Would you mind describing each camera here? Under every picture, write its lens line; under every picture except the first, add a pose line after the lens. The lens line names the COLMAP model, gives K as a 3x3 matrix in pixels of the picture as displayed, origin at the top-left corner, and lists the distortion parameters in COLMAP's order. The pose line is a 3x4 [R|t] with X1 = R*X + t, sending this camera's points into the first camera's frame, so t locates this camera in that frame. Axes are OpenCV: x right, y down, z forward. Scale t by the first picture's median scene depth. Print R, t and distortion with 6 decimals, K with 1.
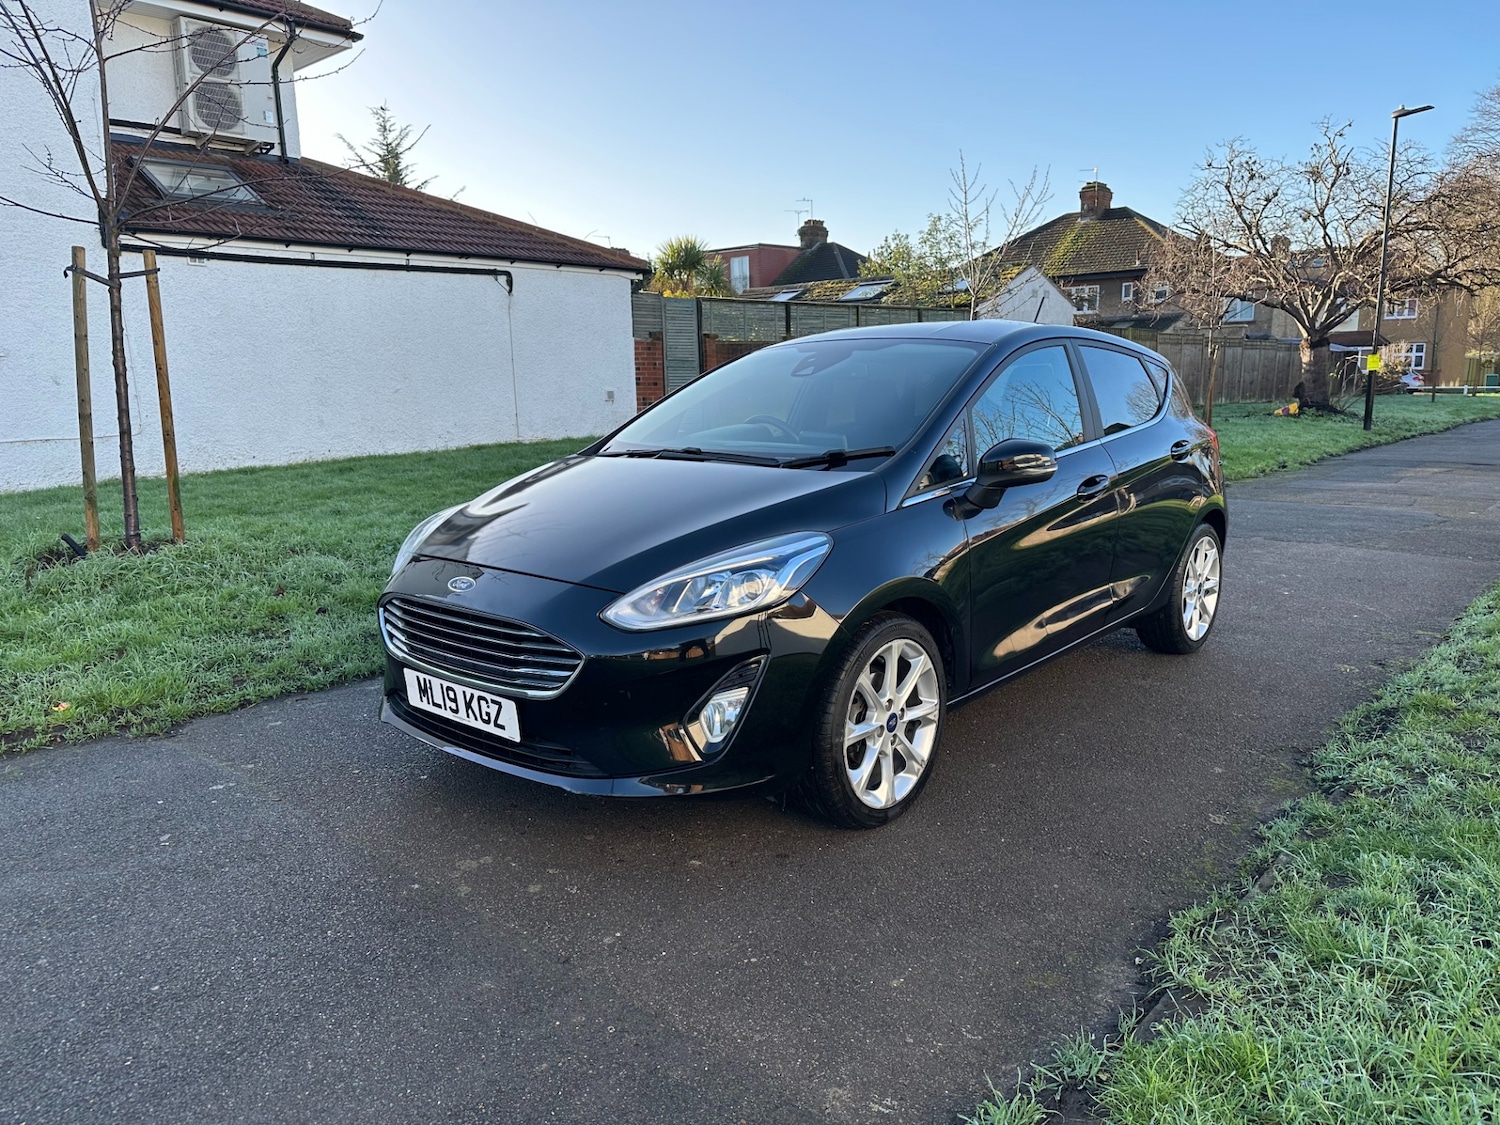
lens RADIAL K [[1038.5, 0, 741.7], [0, 1038.5, 568.8], [0, 0, 1]] dist [0.013793, -0.020111]
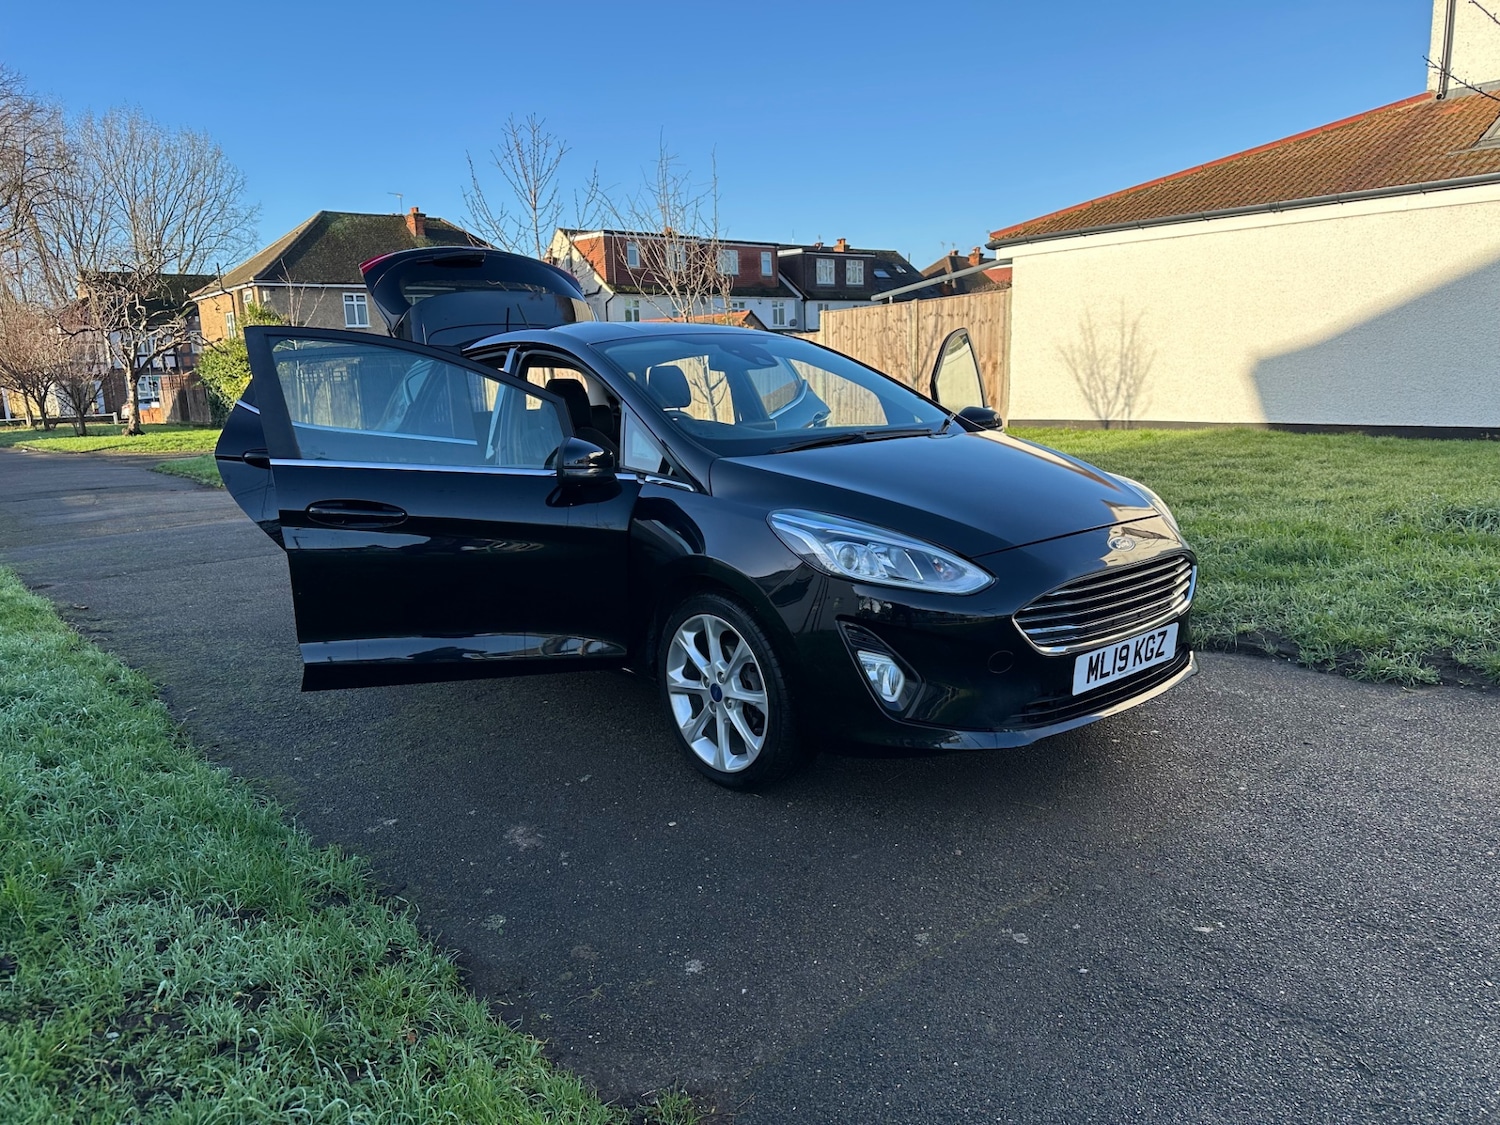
lens RADIAL K [[1038.5, 0, 760.2], [0, 1038.5, 556.3], [0, 0, 1]] dist [0.013793, -0.020111]
pose [[0.161319, -0.161188, 0.973650, -1.070836], [0.207261, 0.970104, 0.126261, -0.143813], [-0.964893, 0.181432, 0.189904, 0.910791]]
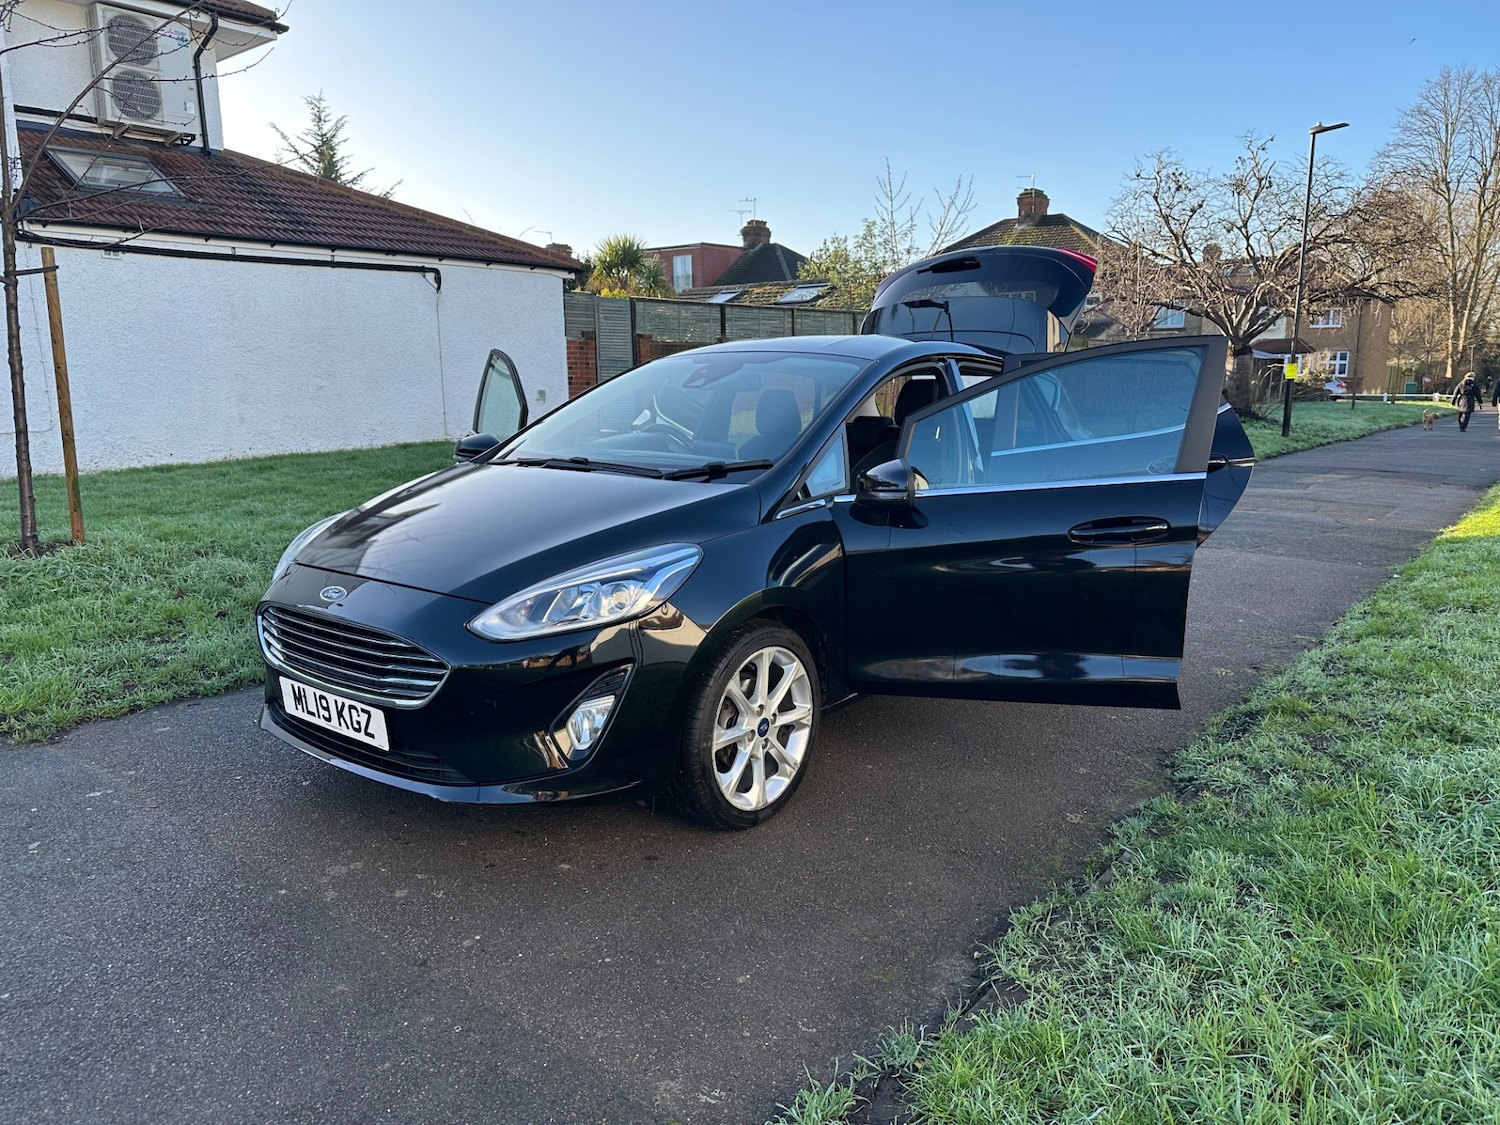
lens RADIAL K [[1038.5, 0, 736.8], [0, 1038.5, 567.6], [0, 0, 1]] dist [0.013793, -0.020111]
pose [[0.998718, 0.003871, 0.050478, 0.057075], [-0.003873, 0.999992, -0.000063, -0.009877], [-0.050478, -0.000132, 0.998725, -0.027231]]
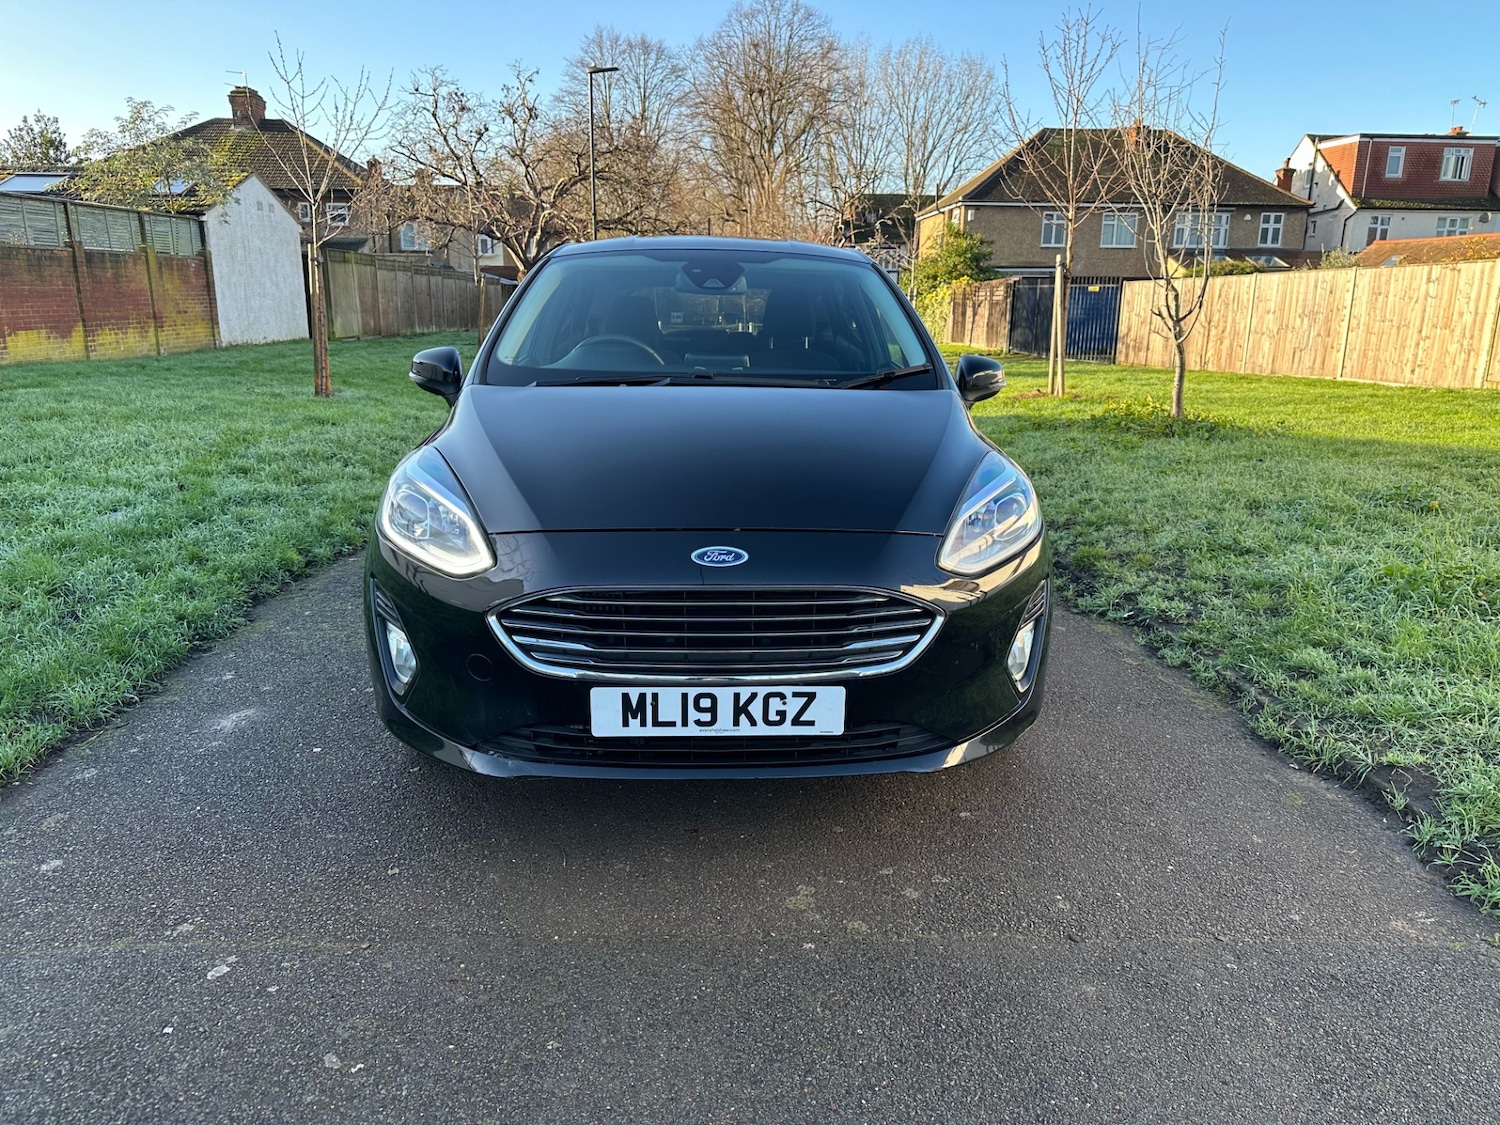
lens RADIAL K [[1038.5, 0, 757.7], [0, 1038.5, 576.3], [0, 0, 1]] dist [0.013793, -0.020111]
pose [[0.725006, -0.151888, 0.671786, -0.596547], [0.101968, 0.988302, 0.113405, -0.041323], [-0.681152, -0.013718, 0.732013, 0.339101]]
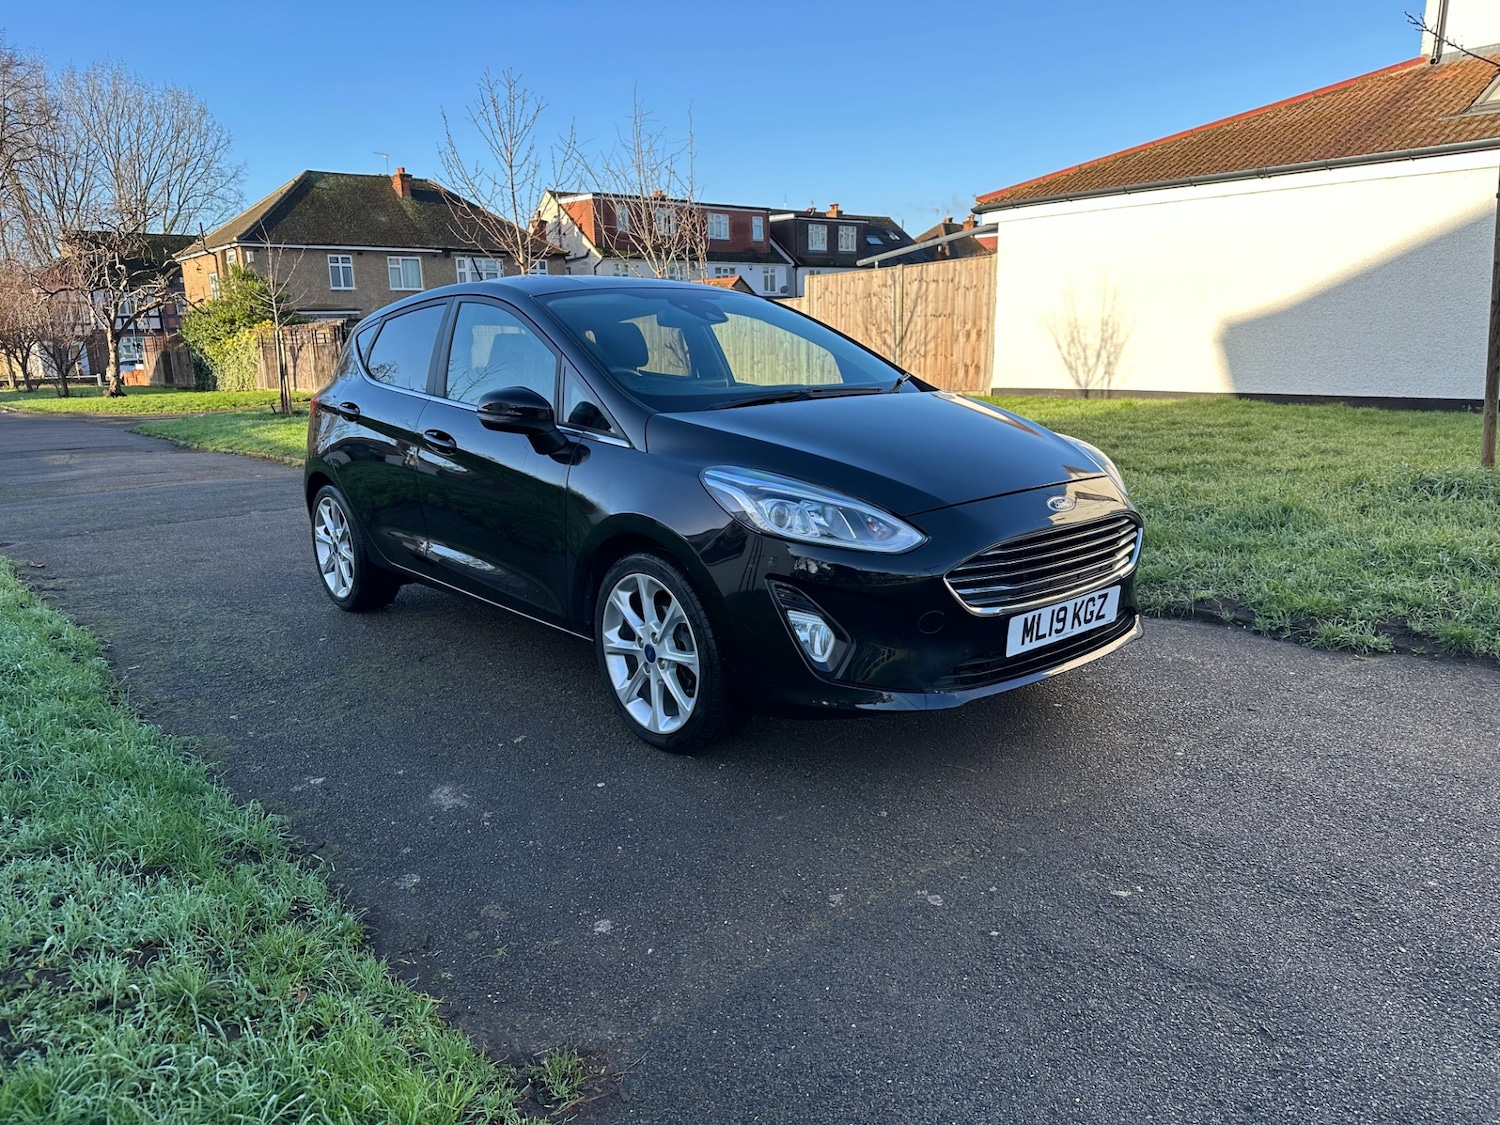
lens RADIAL K [[1038.5, 0, 753.5], [0, 1038.5, 559.8], [0, 0, 1]] dist [0.013793, -0.020111]
pose [[0.158758, -0.192276, 0.968414, -1.047531], [0.198107, 0.967109, 0.159540, -0.123778], [-0.967238, 0.166522, 0.191627, 0.872125]]
